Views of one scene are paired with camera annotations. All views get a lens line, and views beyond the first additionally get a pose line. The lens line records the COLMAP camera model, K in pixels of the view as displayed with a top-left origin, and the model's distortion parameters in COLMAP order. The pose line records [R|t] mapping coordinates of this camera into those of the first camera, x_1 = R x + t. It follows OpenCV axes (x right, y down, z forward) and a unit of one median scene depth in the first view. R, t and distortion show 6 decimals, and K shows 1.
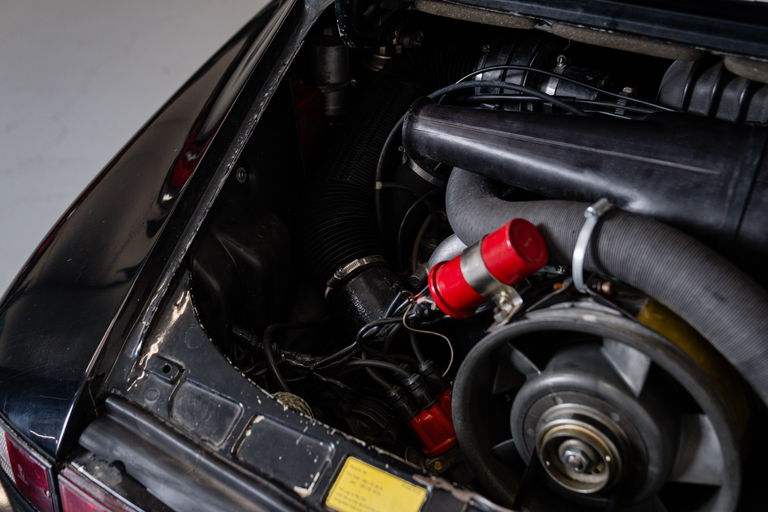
lens RADIAL K [[962.6, 0, 384.0], [0, 962.6, 256.0], [0, 0, 1]] dist [0.099422, 0.075923]
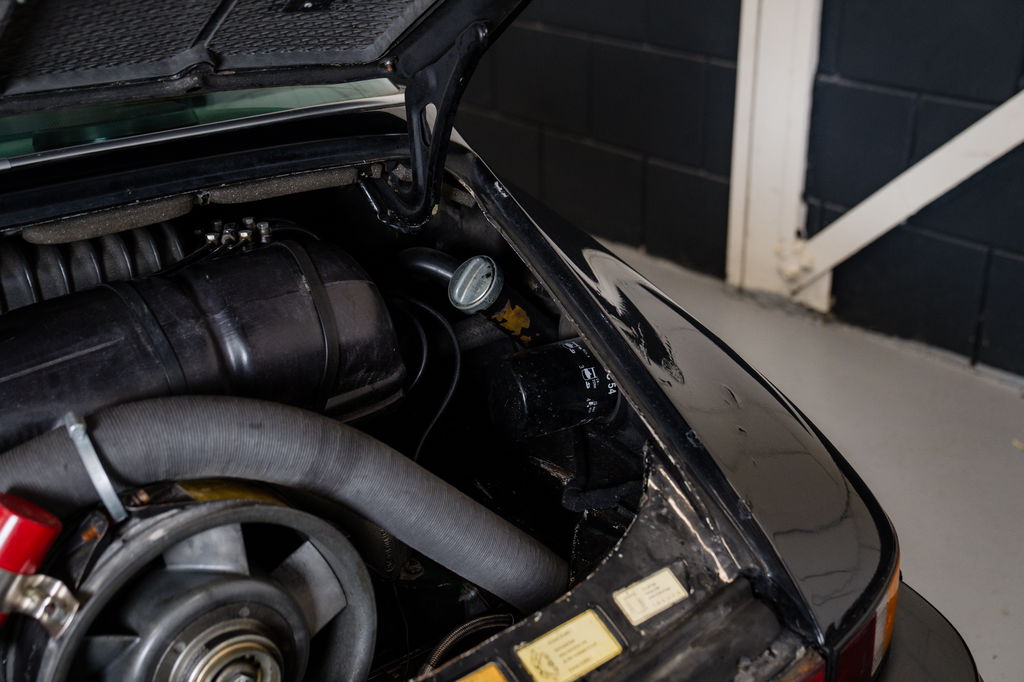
lens RADIAL K [[1283.5, 0, 512.0], [0, 1283.5, 341.0], [0, 0, 1]] dist [0.099422, 0.075923]
pose [[0.377948, -0.406699, 0.831716, -0.491287], [0.549453, 0.821572, 0.152057, -0.068246], [-0.745155, 0.399520, 0.533973, 0.124464]]
